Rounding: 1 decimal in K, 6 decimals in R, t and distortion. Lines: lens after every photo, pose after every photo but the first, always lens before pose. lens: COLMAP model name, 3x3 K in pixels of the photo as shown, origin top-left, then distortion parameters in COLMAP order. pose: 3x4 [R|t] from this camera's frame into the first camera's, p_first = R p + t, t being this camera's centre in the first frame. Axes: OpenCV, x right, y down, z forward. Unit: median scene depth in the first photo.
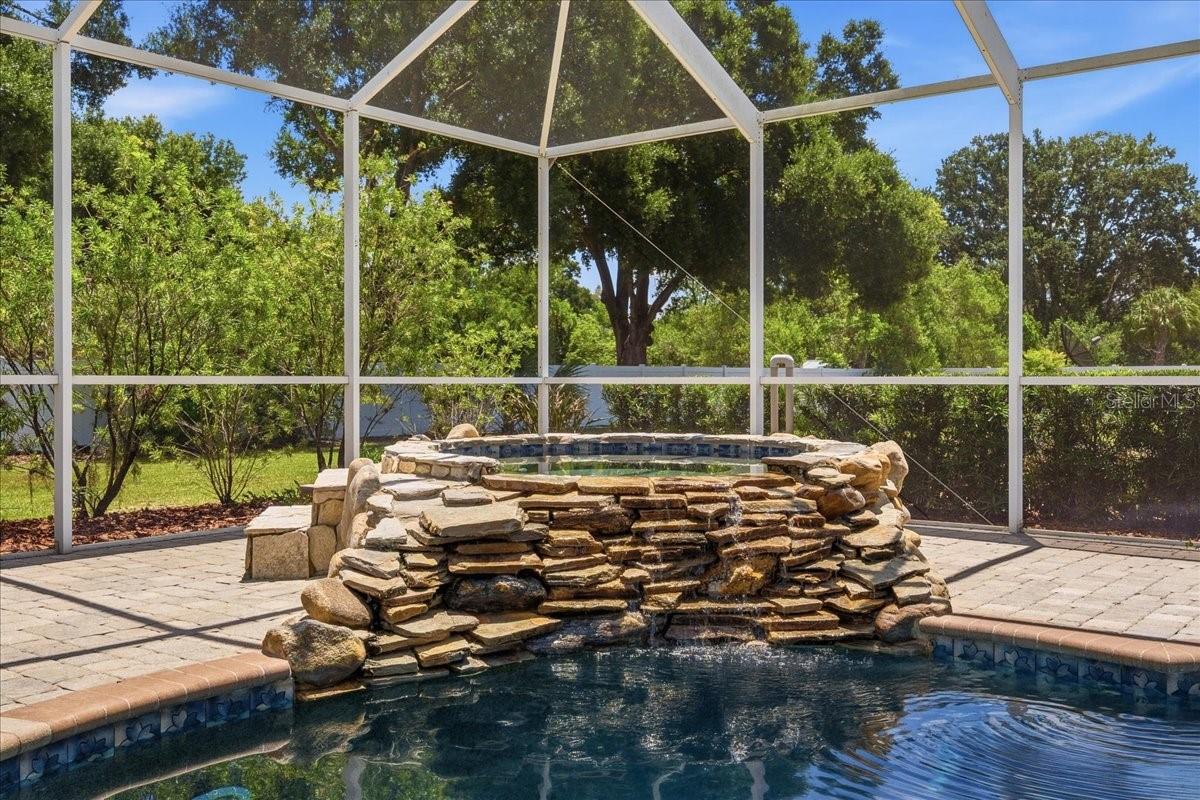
lens RADIAL K [[1111.3, 0, 600.0], [0, 1111.3, 400.0], [0, 0, 1]] dist [-0.000246, -0.001519]
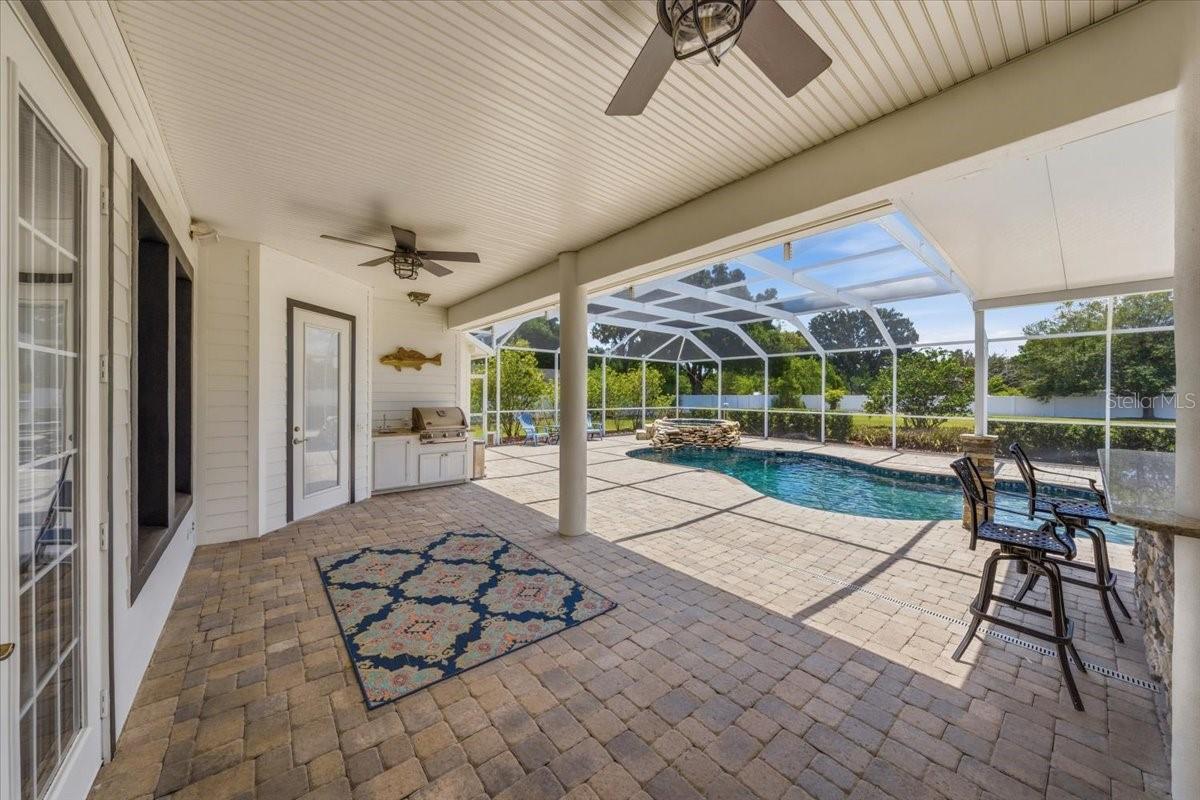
lens RADIAL K [[417.8, 0, 594.5], [0, 417.8, 395.6], [0, 0, 1]] dist [-0.000282, -0.000148]
pose [[0.977486, 0.007066, -0.210882, -0.027581], [-0.009086, 0.999922, -0.008610, -0.075492], [0.210804, 0.010332, 0.977474, -1.363423]]
